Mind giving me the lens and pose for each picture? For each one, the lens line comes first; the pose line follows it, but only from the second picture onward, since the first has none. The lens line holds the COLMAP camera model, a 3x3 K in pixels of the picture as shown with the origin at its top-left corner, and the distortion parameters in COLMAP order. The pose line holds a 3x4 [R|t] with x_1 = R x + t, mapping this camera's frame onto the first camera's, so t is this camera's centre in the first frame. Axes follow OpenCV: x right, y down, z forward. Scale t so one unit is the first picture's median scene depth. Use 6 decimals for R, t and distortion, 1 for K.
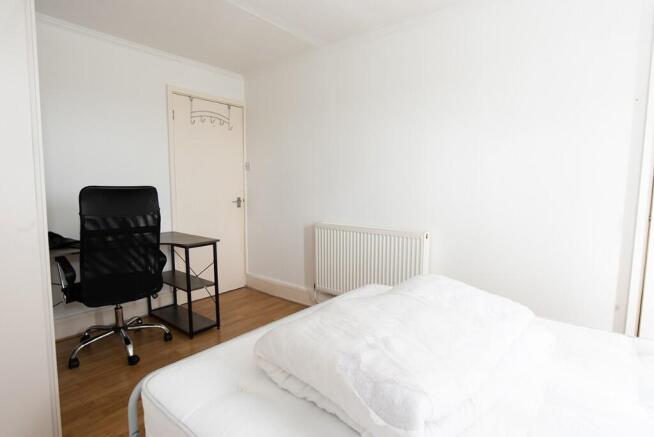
lens RADIAL K [[338.3, 0, 328.8], [0, 338.3, 221.5], [0, 0, 1]] dist [-0.054812, 0.023573]
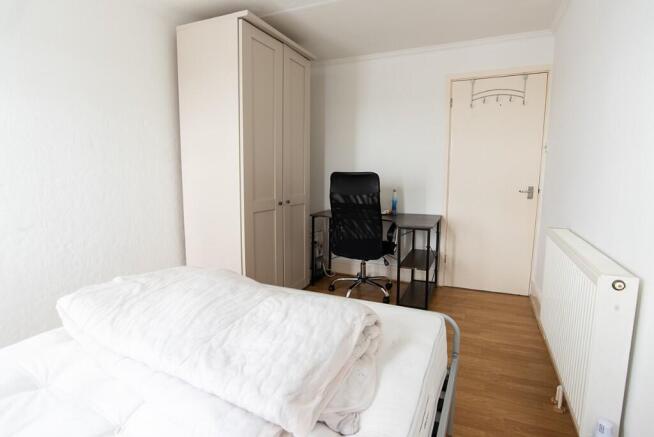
lens RADIAL K [[338.3, 0, 328.8], [0, 338.3, 221.5], [0, 0, 1]] dist [-0.054812, 0.023573]
pose [[0.239646, 0.138791, -0.960889, 0.455163], [-0.098849, 0.988074, 0.118064, -0.039148], [0.965815, 0.066690, 0.250507, 0.375422]]
